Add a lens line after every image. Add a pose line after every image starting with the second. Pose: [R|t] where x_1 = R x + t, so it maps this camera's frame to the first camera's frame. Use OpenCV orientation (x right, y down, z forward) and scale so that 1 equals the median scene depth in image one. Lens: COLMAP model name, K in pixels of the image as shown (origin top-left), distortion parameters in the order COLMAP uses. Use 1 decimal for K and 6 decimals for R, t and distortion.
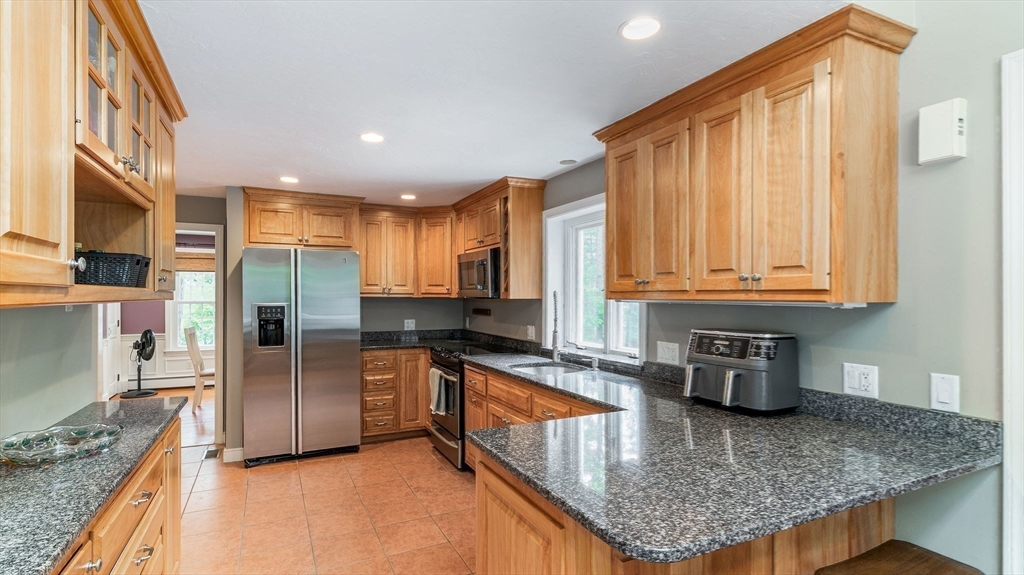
lens RADIAL K [[493.5, 0, 499.5], [0, 493.5, 287.3], [0, 0, 1]] dist [0.001796, 0.000141]
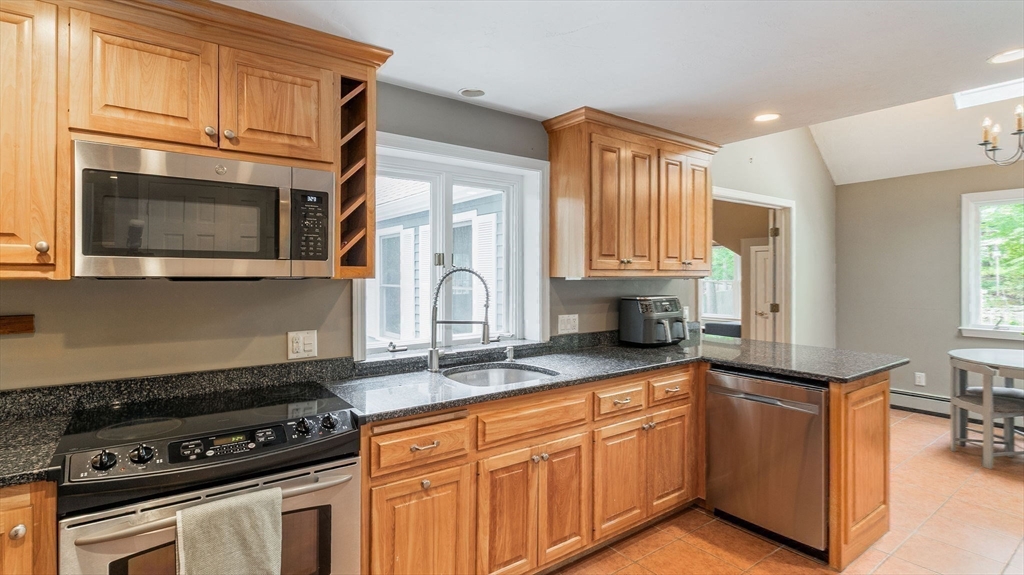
lens RADIAL K [[493.5, 0, 499.5], [0, 493.5, 287.3], [0, 0, 1]] dist [0.001796, 0.000141]
pose [[-0.190939, -0.028250, 0.981195, -0.647982], [-0.017902, 0.999520, 0.025294, 0.020069], [-0.981439, -0.012736, -0.191353, 1.203236]]
